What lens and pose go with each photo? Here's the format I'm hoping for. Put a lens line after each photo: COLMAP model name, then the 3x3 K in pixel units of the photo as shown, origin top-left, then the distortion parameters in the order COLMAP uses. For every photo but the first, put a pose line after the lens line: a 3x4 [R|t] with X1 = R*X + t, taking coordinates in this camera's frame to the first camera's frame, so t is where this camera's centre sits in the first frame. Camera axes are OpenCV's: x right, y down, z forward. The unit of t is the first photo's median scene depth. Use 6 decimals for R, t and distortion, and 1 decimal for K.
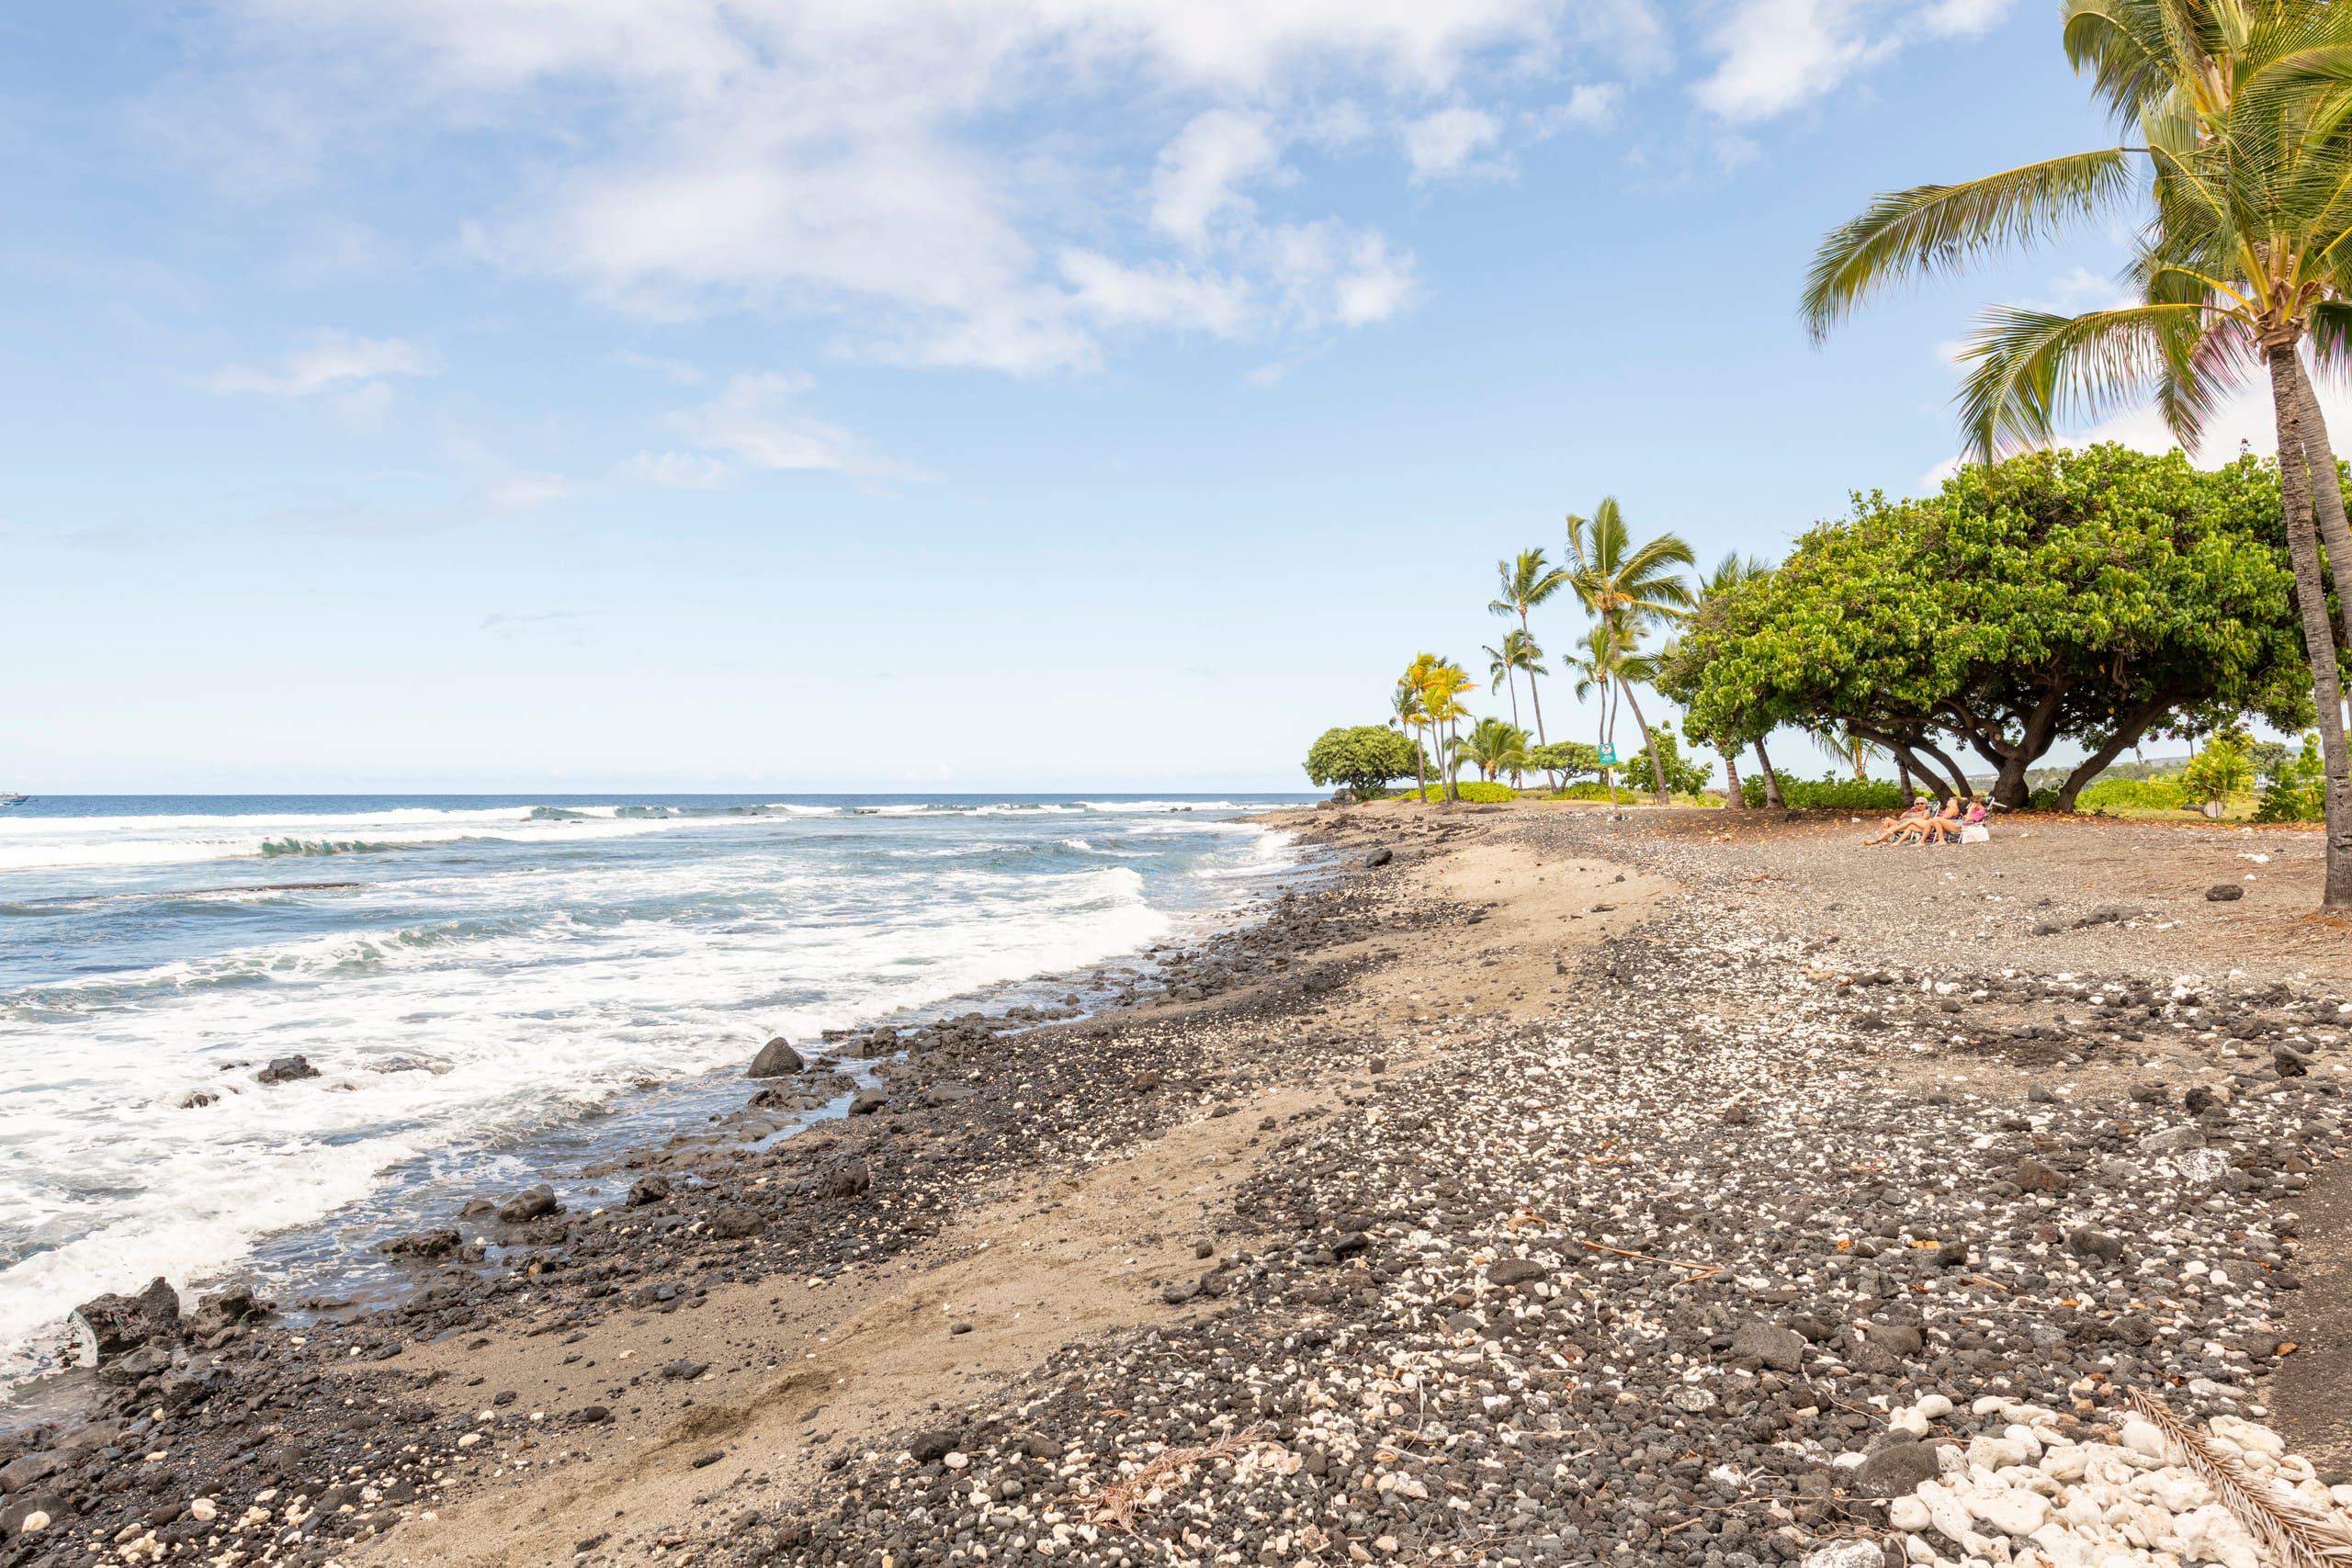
lens RADIAL K [[1729.1, 0, 1176.0], [0, 1729.1, 784.0], [0, 0, 1]] dist [0.000647, 0.001729]
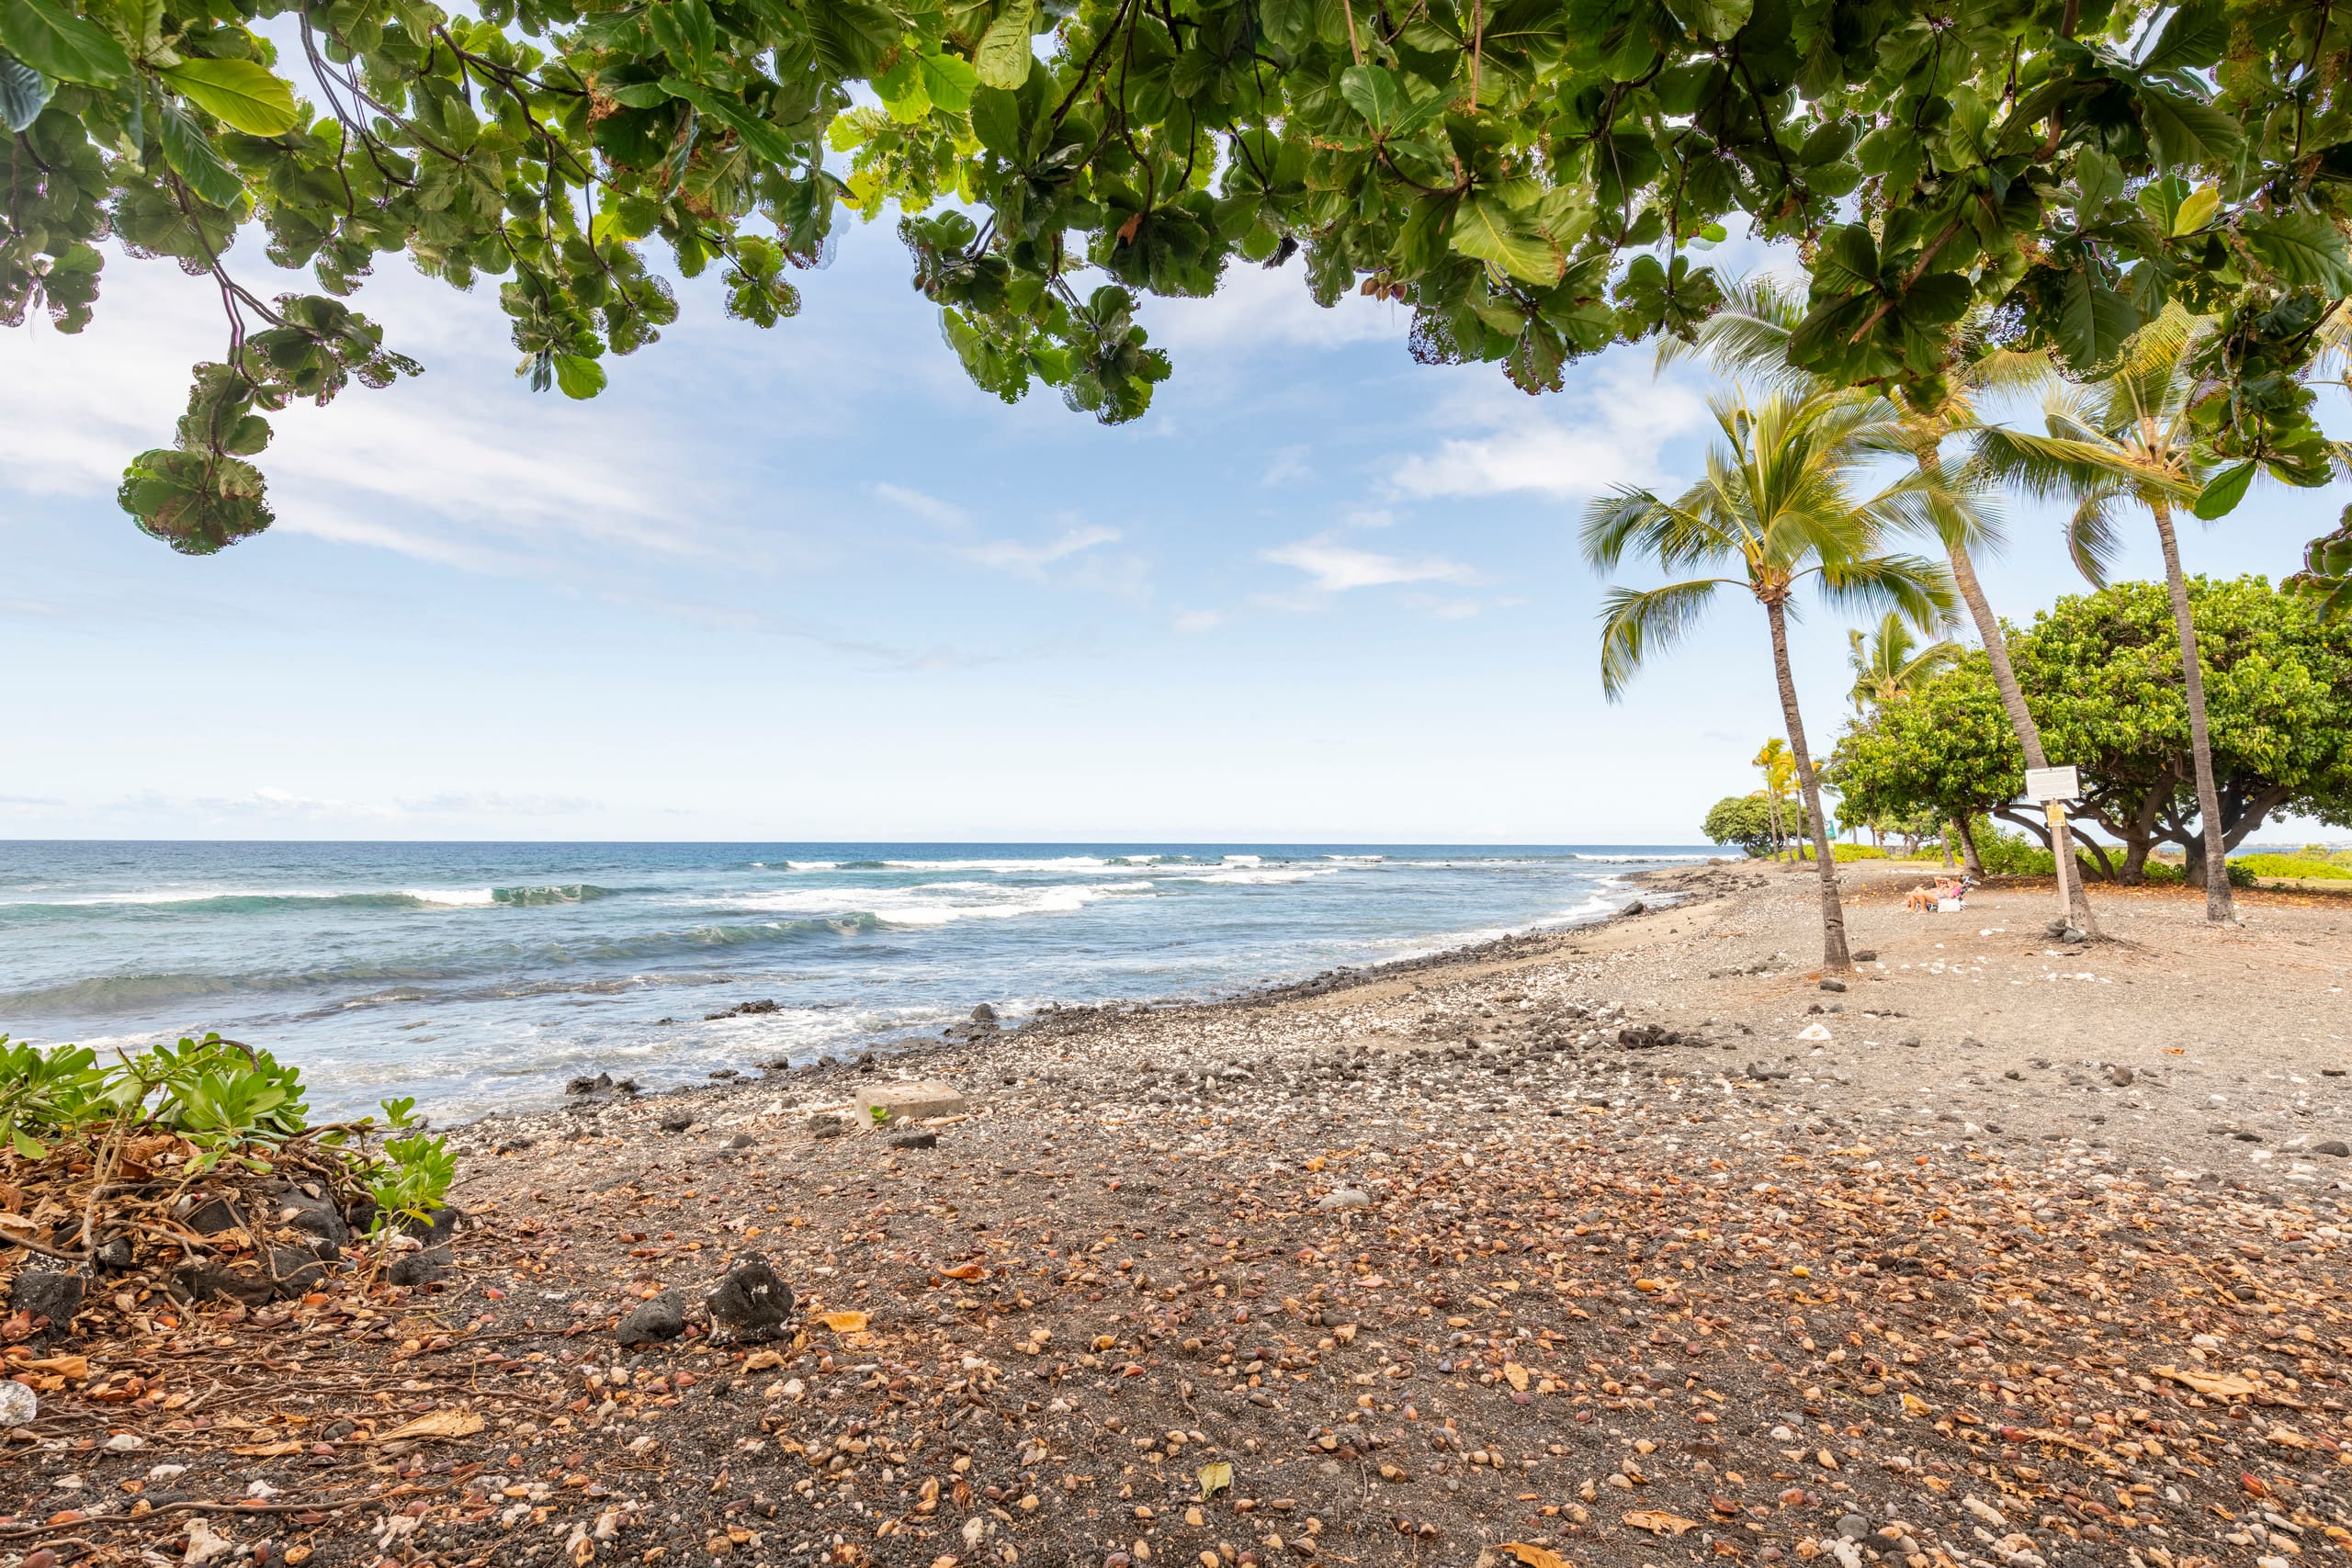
lens RADIAL K [[1729.1, 0, 1176.0], [0, 1729.1, 784.0], [0, 0, 1]] dist [0.000647, 0.001729]
pose [[0.873061, -0.003234, -0.487600, 0.518940], [-0.003915, 0.999899, -0.013641, -0.035593], [0.487595, 0.013819, 0.872961, -0.365918]]
